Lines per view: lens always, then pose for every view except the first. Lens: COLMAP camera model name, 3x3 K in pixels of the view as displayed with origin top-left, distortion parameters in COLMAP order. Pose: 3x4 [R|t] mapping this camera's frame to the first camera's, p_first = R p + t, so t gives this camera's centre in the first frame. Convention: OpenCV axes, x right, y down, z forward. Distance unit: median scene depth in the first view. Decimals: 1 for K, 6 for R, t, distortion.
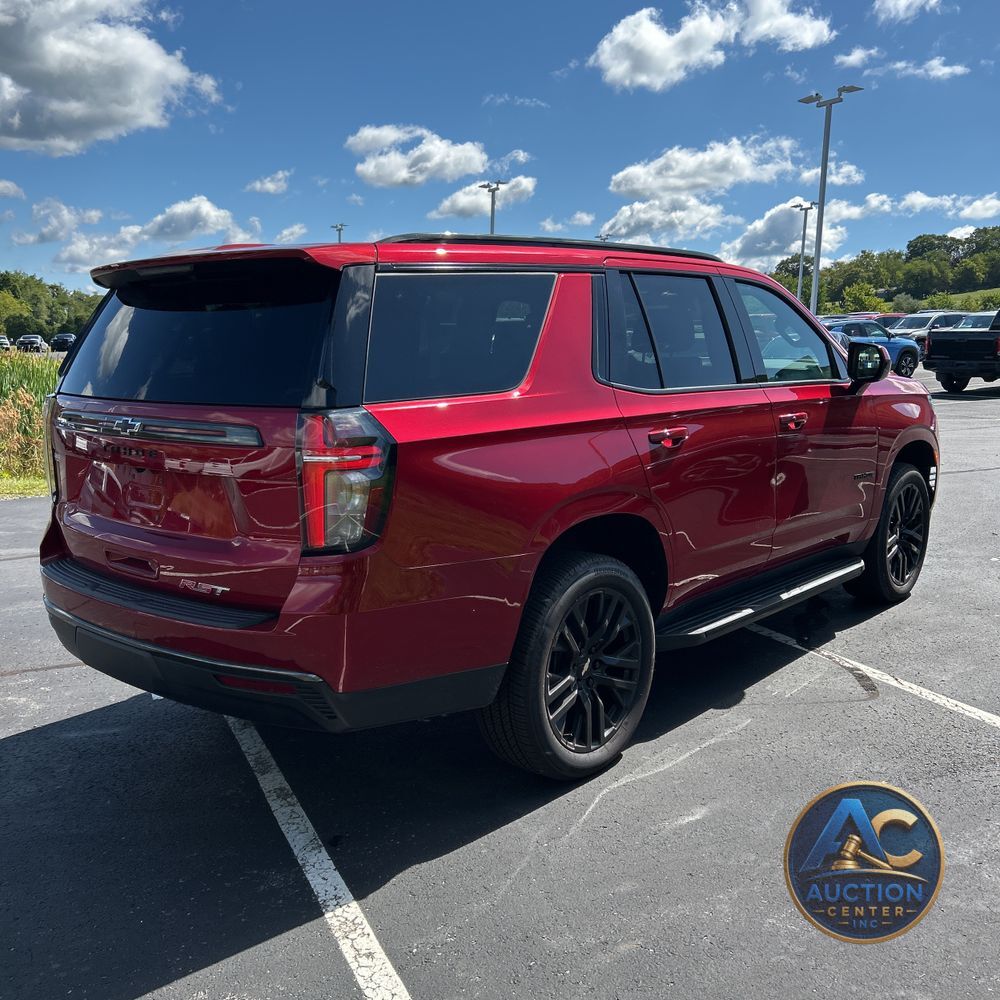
lens RADIAL K [[1033.0, 0, 501.7], [0, 1033.0, 486.2], [0, 0, 1]] dist [0.018585, -0.000392]
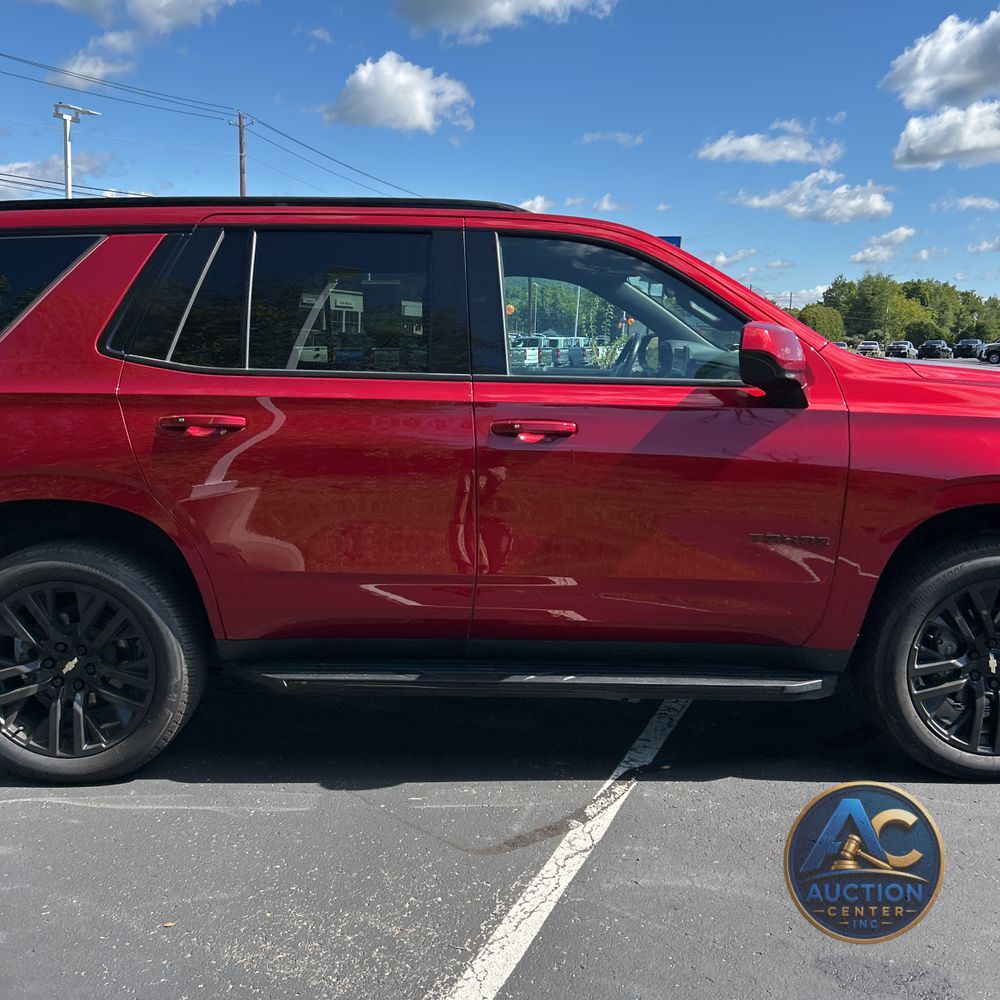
lens RADIAL K [[1030.4, 0, 503.9], [0, 1030.4, 512.2], [0, 0, 1]] dist [0.003743, -0.011979]
pose [[0.657310, 0.134857, -0.741456, 0.695815], [-0.122127, 0.989915, 0.071781, -0.050200], [0.743659, 0.043369, 0.667151, 0.474202]]
